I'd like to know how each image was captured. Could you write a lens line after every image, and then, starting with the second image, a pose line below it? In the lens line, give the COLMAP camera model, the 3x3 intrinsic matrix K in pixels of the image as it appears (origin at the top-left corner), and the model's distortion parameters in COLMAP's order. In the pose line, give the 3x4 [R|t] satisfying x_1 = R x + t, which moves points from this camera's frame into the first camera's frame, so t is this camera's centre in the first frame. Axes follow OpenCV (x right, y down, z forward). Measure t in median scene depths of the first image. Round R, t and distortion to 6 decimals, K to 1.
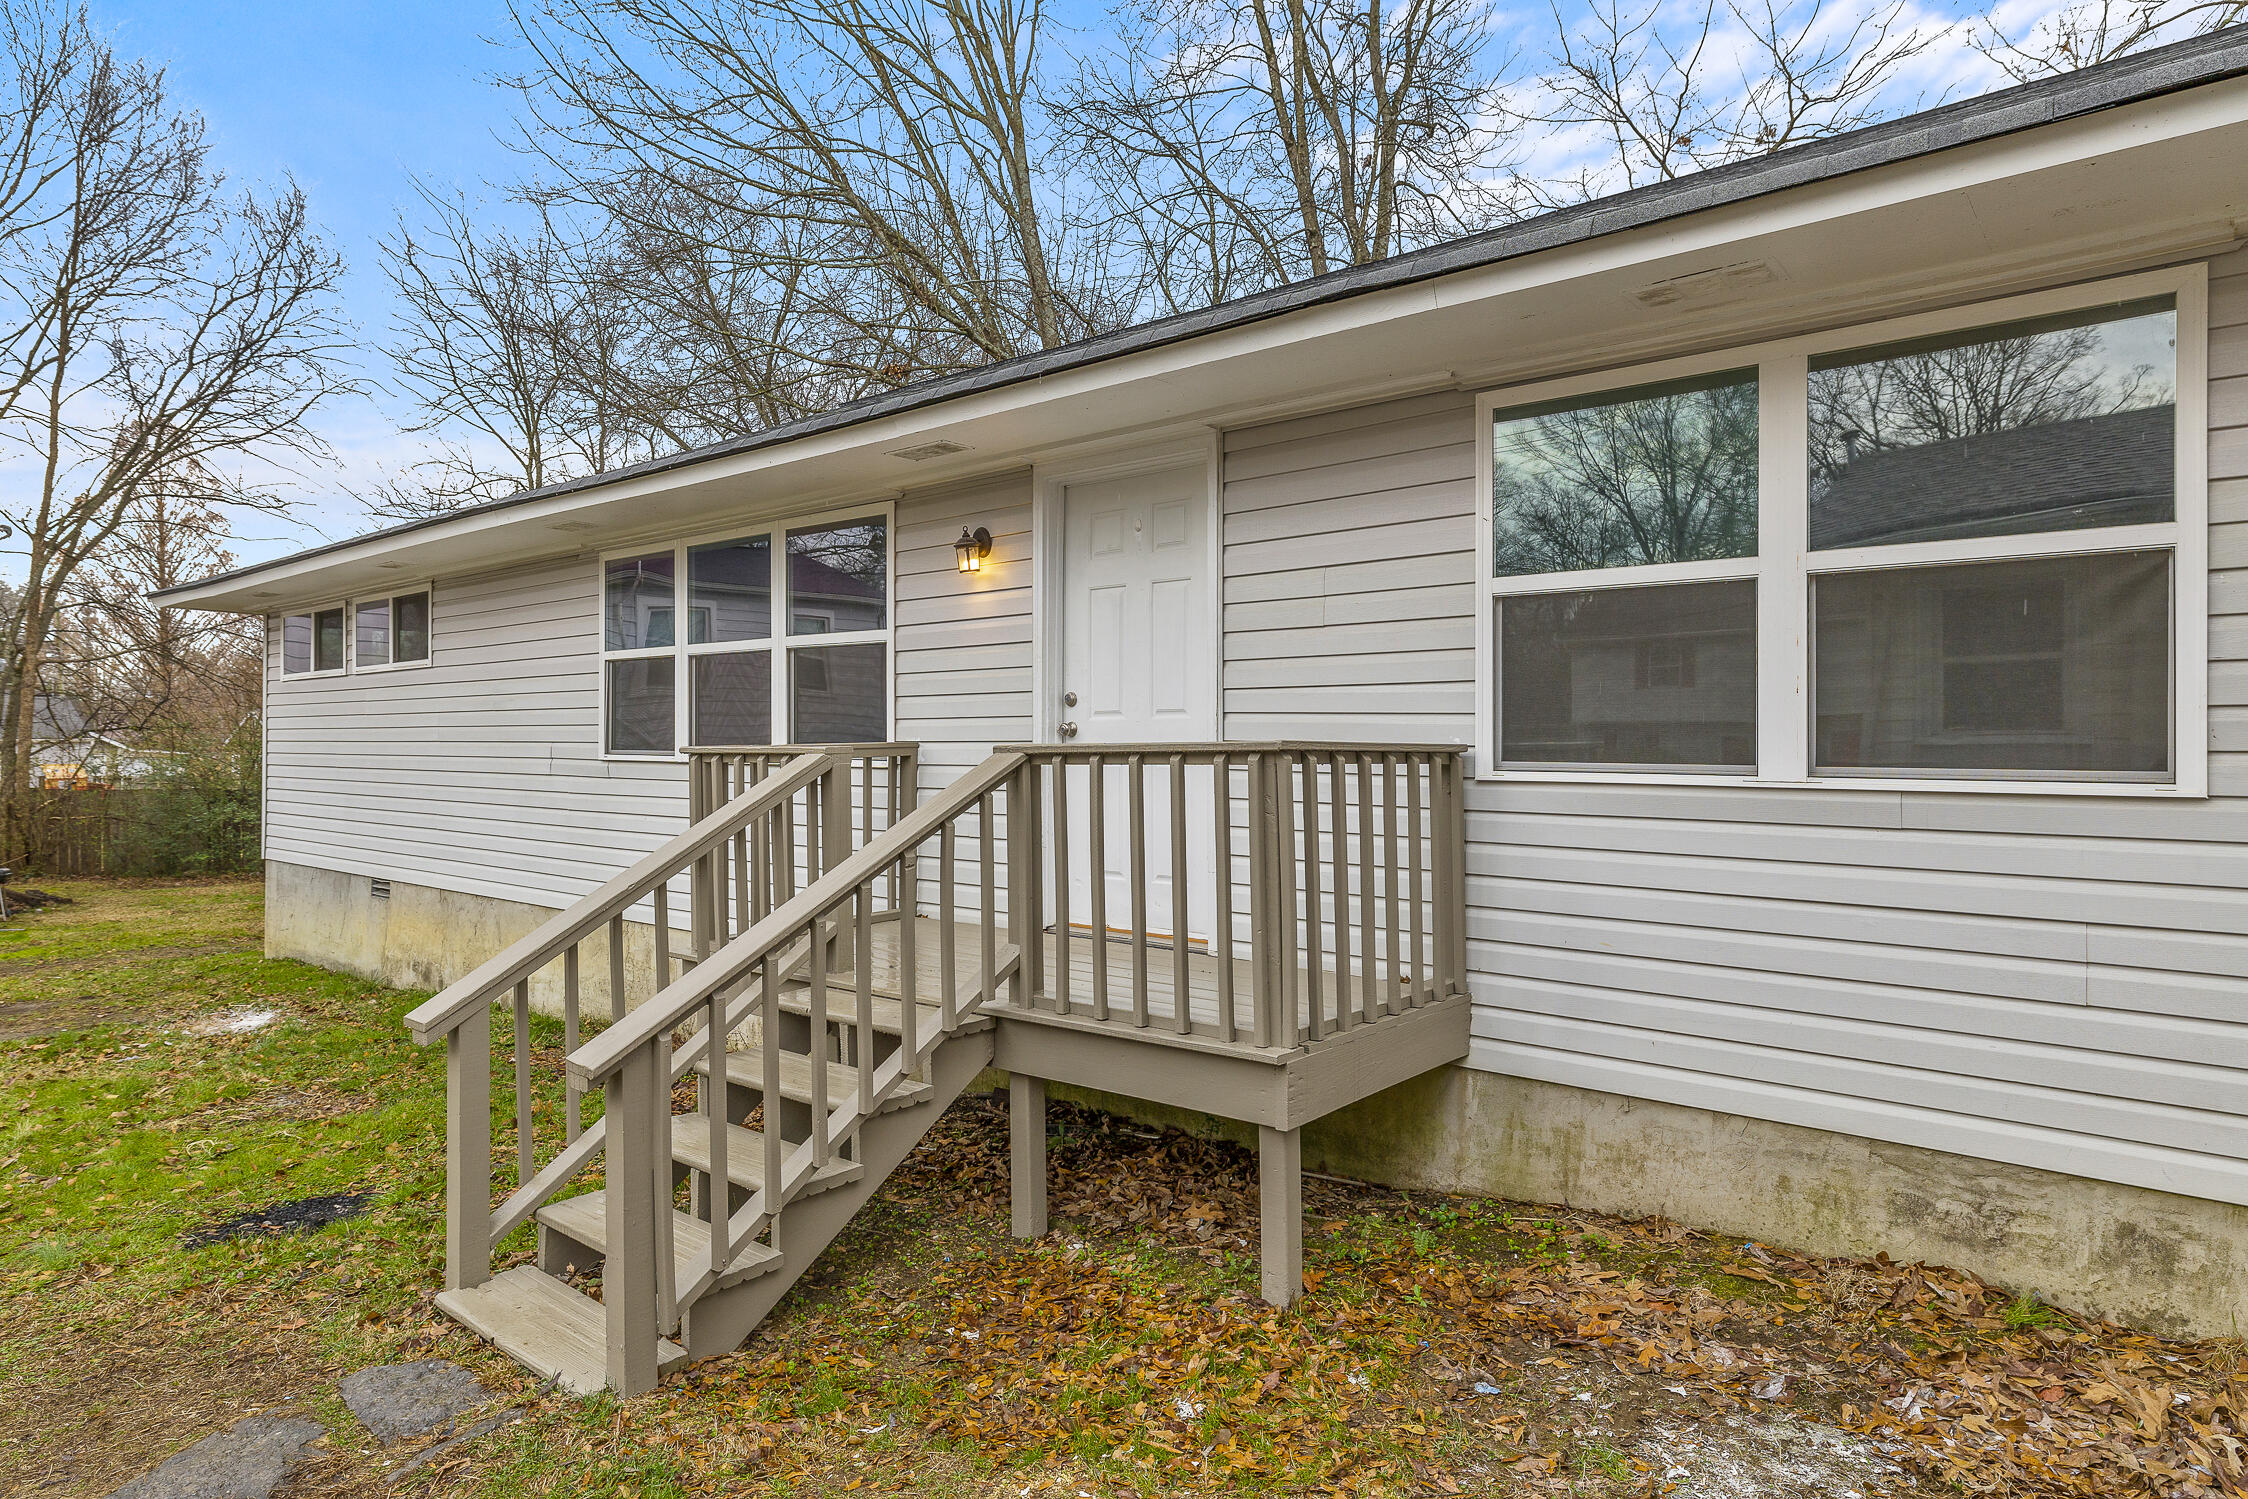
lens RADIAL K [[1284.7, 0, 1124.0], [0, 1284.7, 749.5], [0, 0, 1]] dist [0.001648, 0.000016]
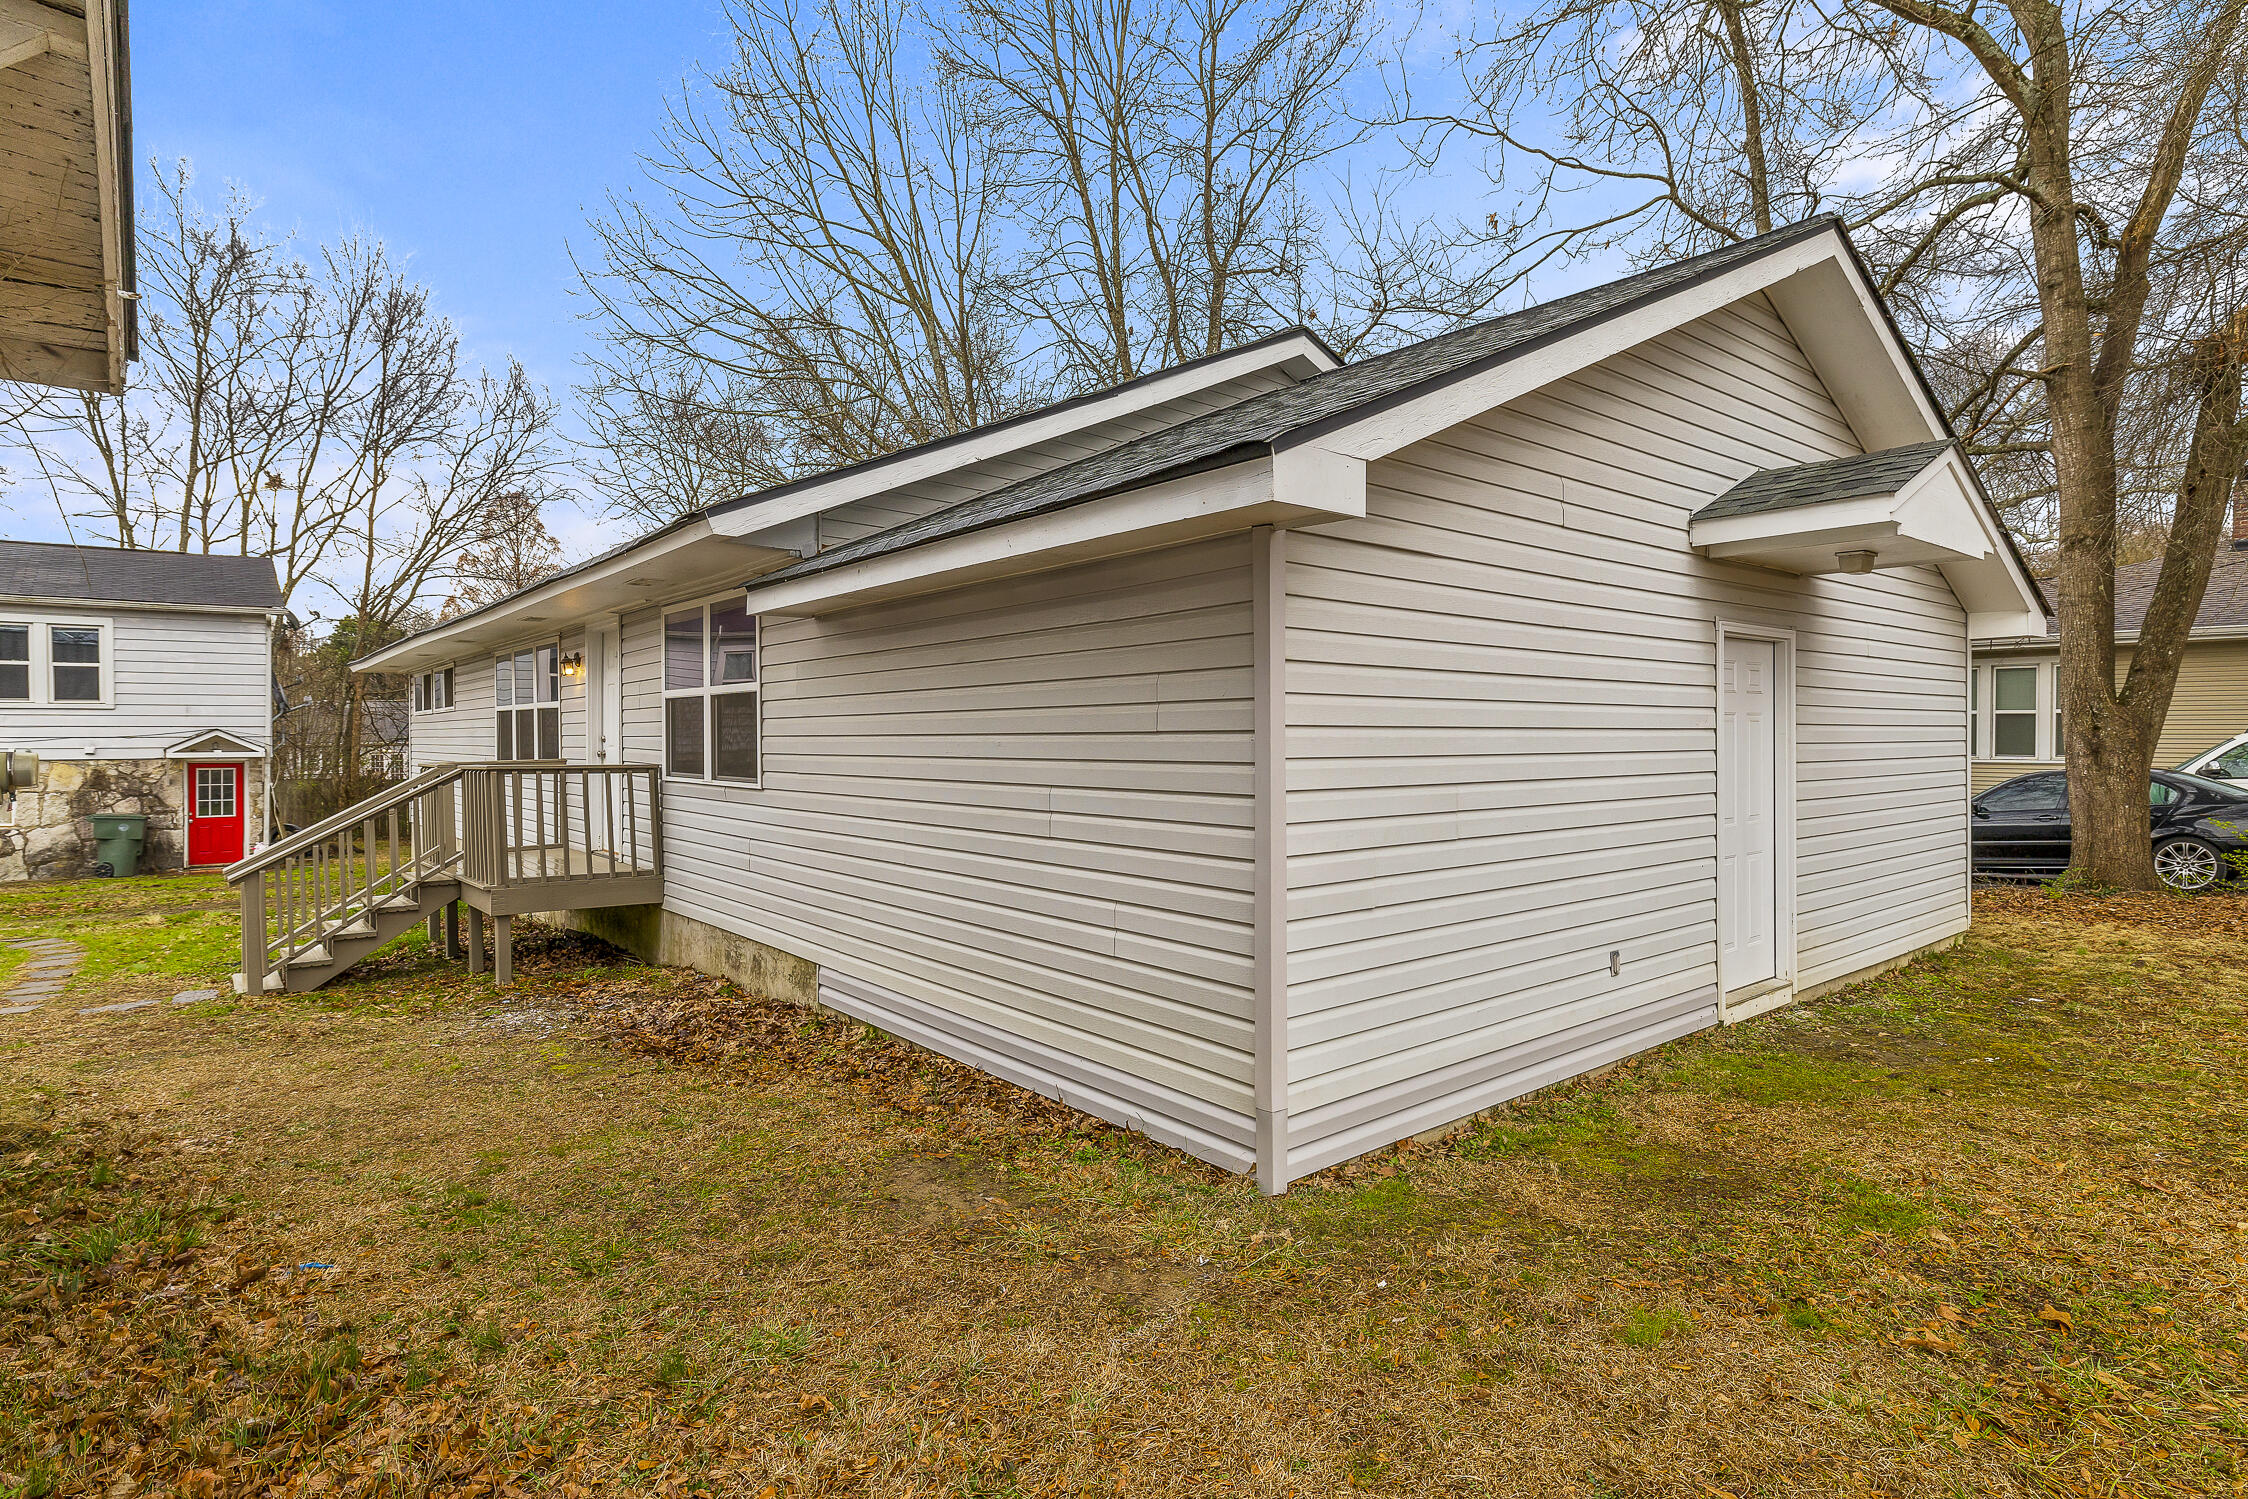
lens RADIAL K [[1155.5, 0, 1124.0], [0, 1155.5, 749.5], [0, 0, 1]] dist [0.001604, 0.000183]
pose [[0.983630, -0.003488, -0.180166, 0.496689], [0.004133, 0.999986, 0.003205, -0.011854], [0.180153, -0.003897, 0.983631, -0.287830]]
